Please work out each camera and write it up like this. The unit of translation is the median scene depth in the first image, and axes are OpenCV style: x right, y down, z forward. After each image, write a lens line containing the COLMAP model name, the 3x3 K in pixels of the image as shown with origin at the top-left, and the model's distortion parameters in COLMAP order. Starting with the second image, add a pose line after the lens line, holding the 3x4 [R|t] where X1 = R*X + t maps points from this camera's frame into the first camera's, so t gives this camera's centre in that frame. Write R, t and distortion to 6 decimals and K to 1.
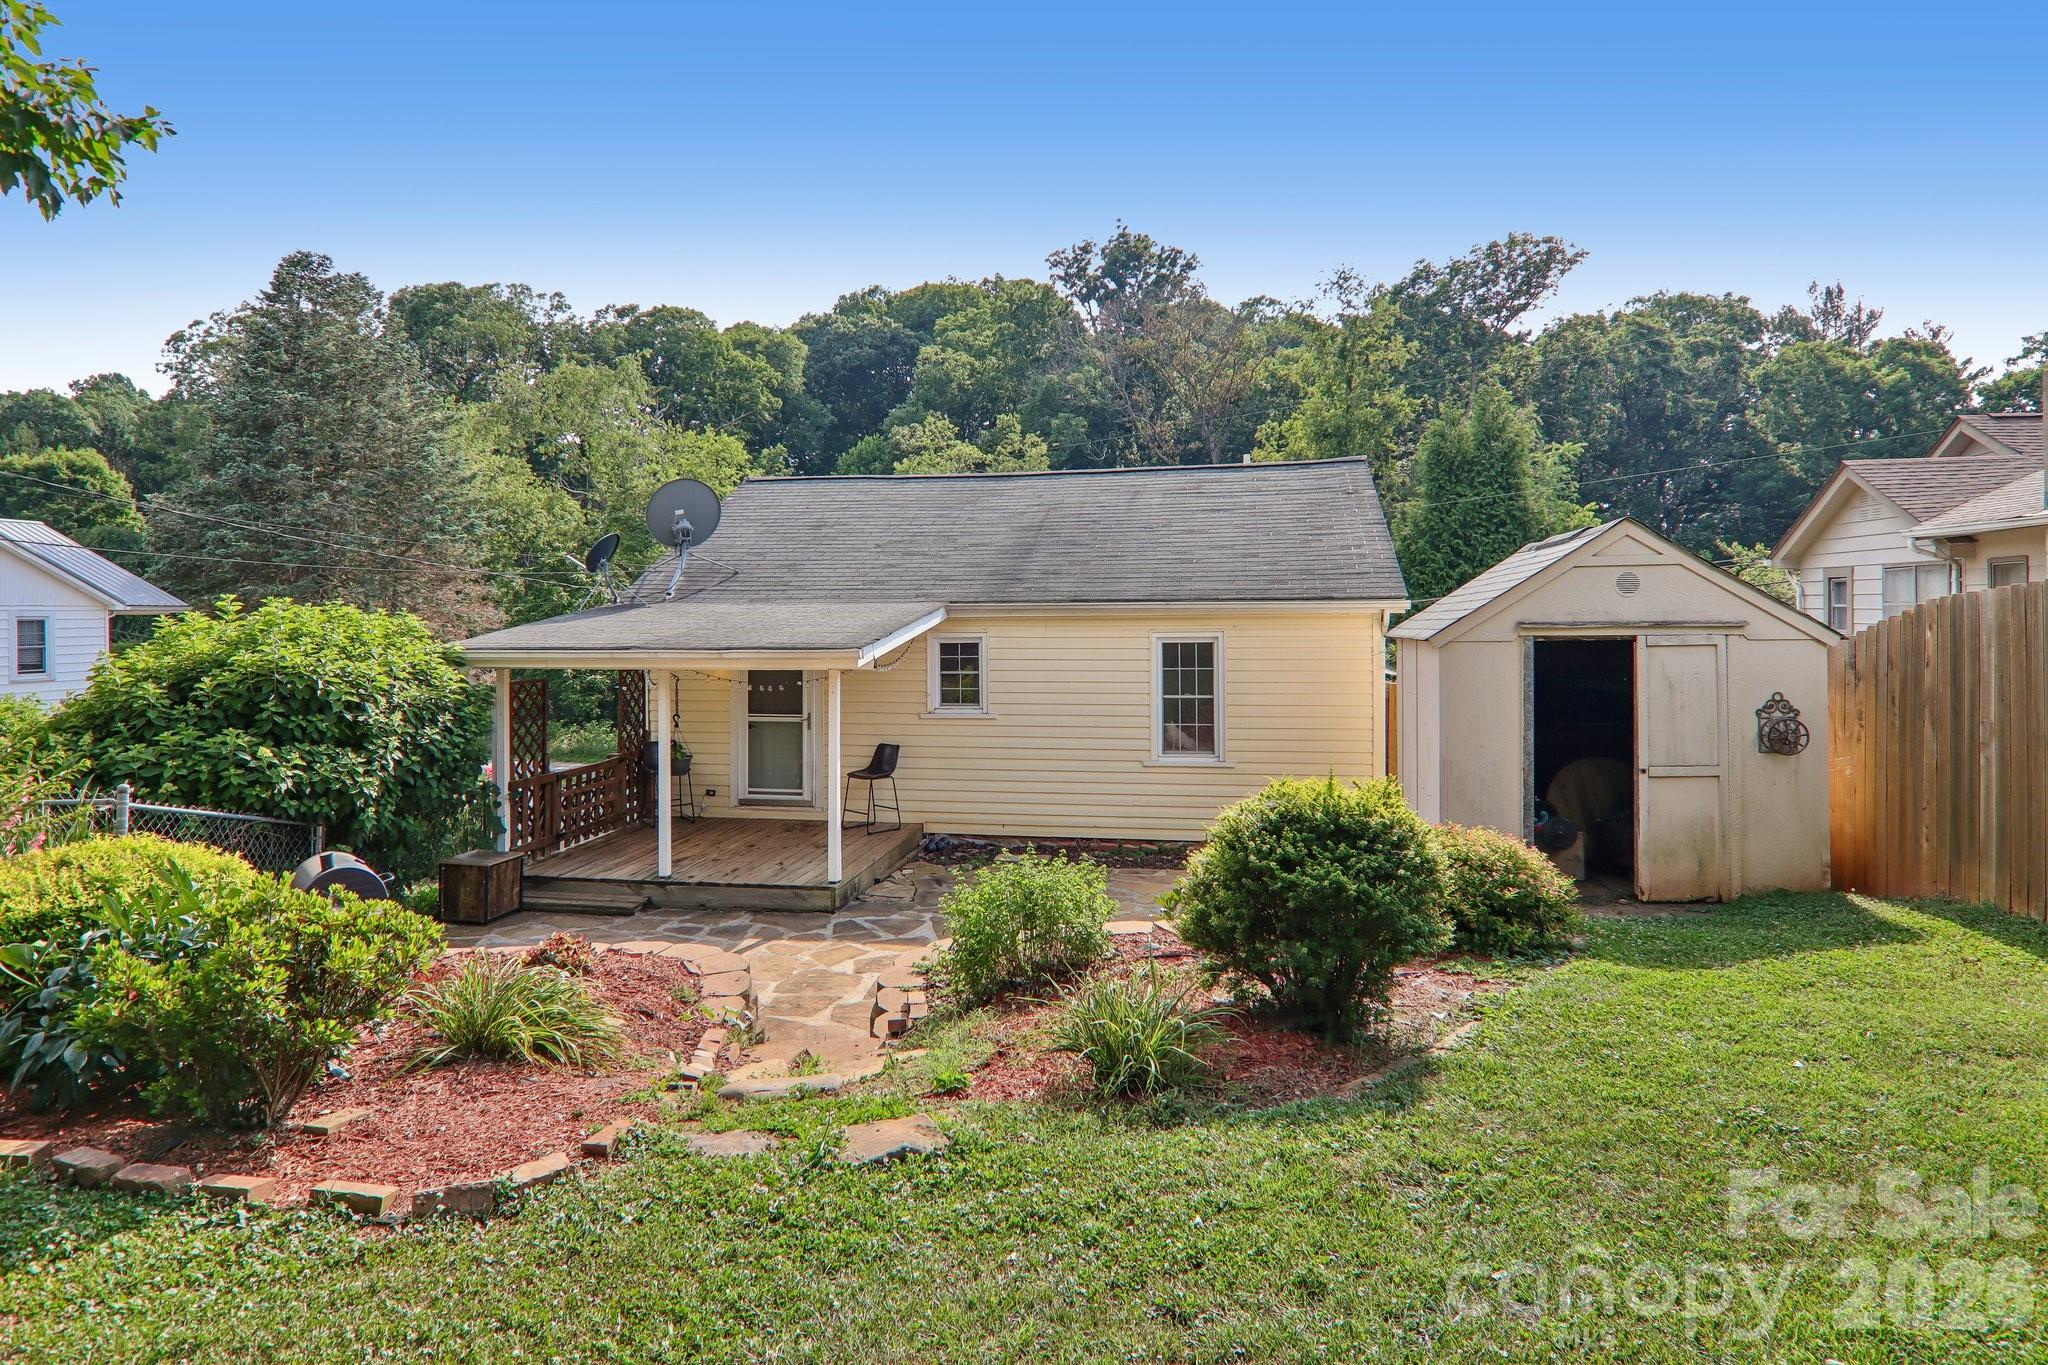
lens RADIAL K [[1152.8, 0, 1021.7], [0, 1152.8, 602.1], [0, 0, 1]] dist [0.003565, -0.014584]
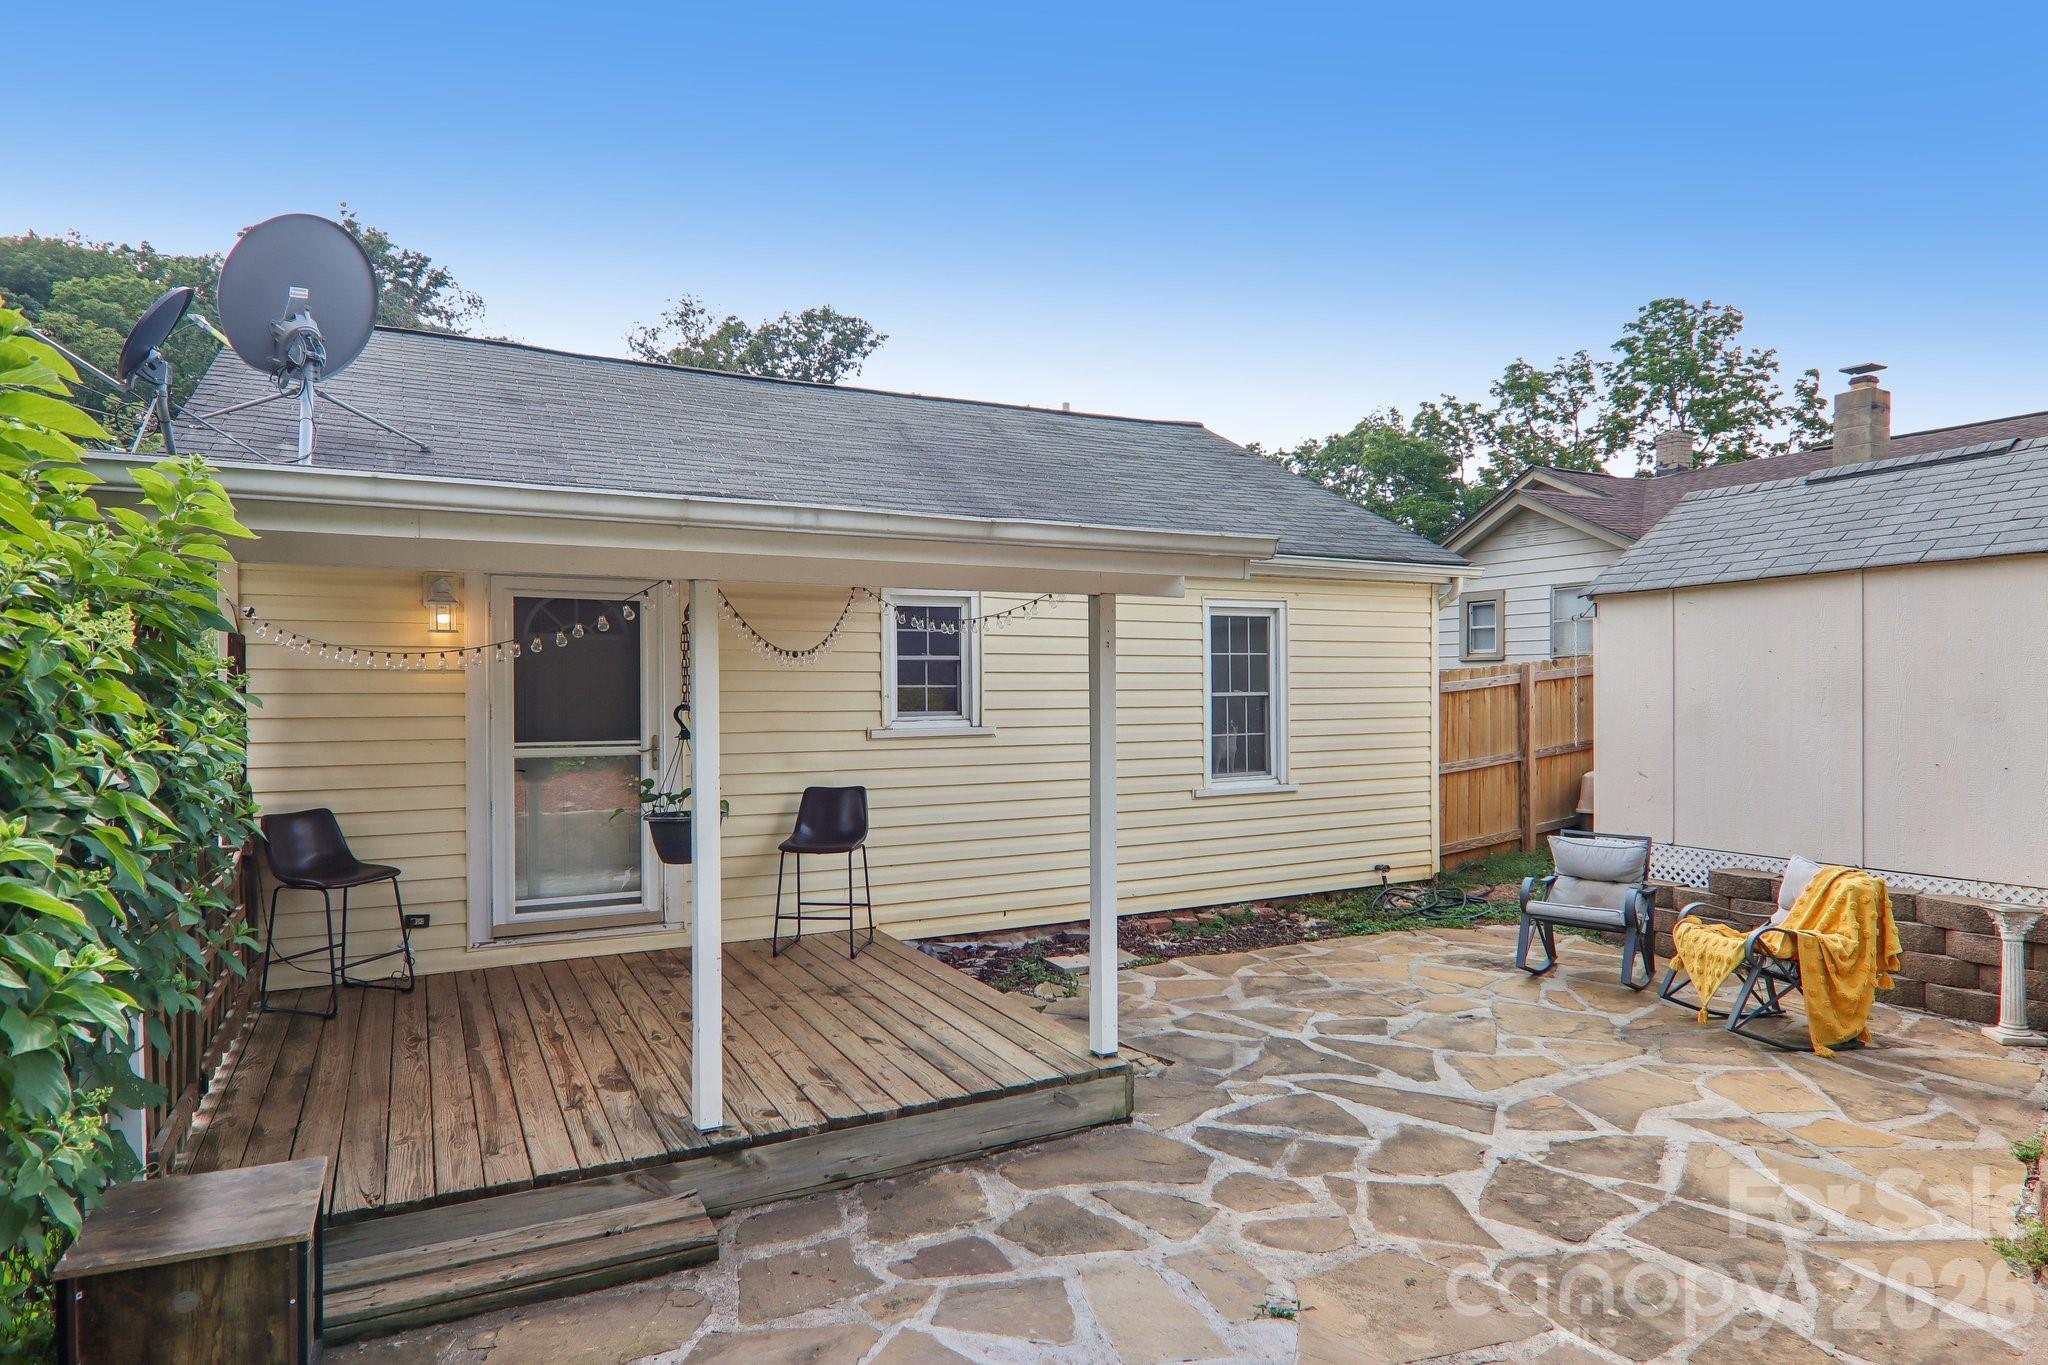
lens RADIAL K [[1151.8, 0, 1022.3], [0, 1151.8, 690.8], [0, 0, 1]] dist [0.002387, -0.018136]
pose [[0.786035, 0.000209, 0.618182, -0.379948], [-0.003997, 0.999981, 0.004744, 0.076009], [-0.618169, -0.006200, 0.786021, 0.526147]]
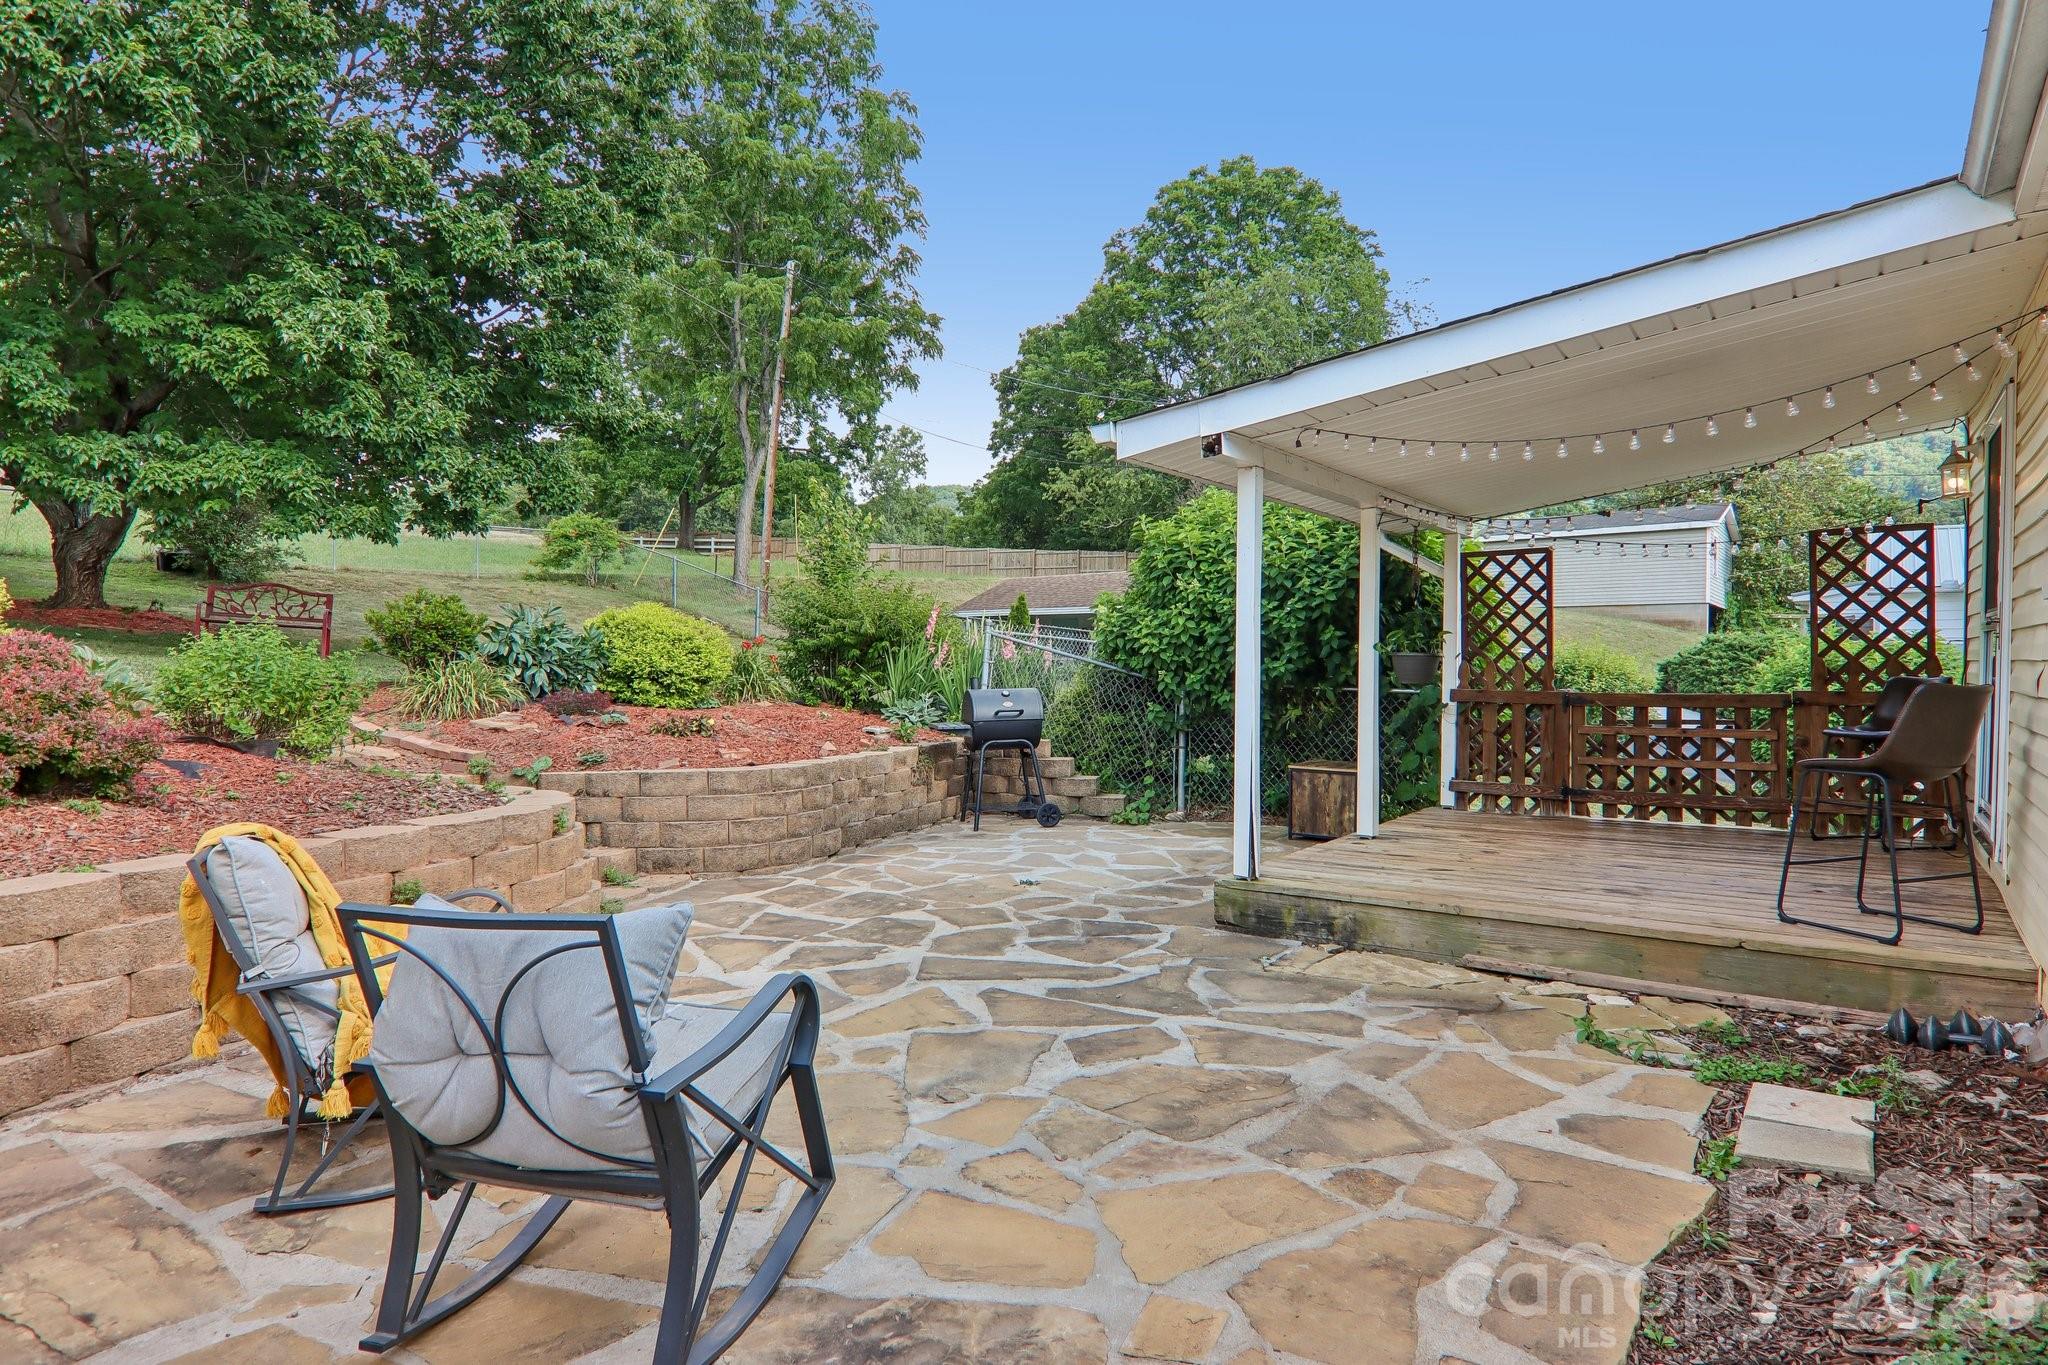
lens RADIAL K [[1151.8, 0, 1022.3], [0, 1151.8, 690.8], [0, 0, 1]] dist [0.002387, -0.018136]
pose [[-0.444142, 0.022875, -0.895664, 0.277069], [0.009420, 0.999738, 0.020861, 0.116838], [0.895907, 0.000828, -0.444242, 0.912294]]
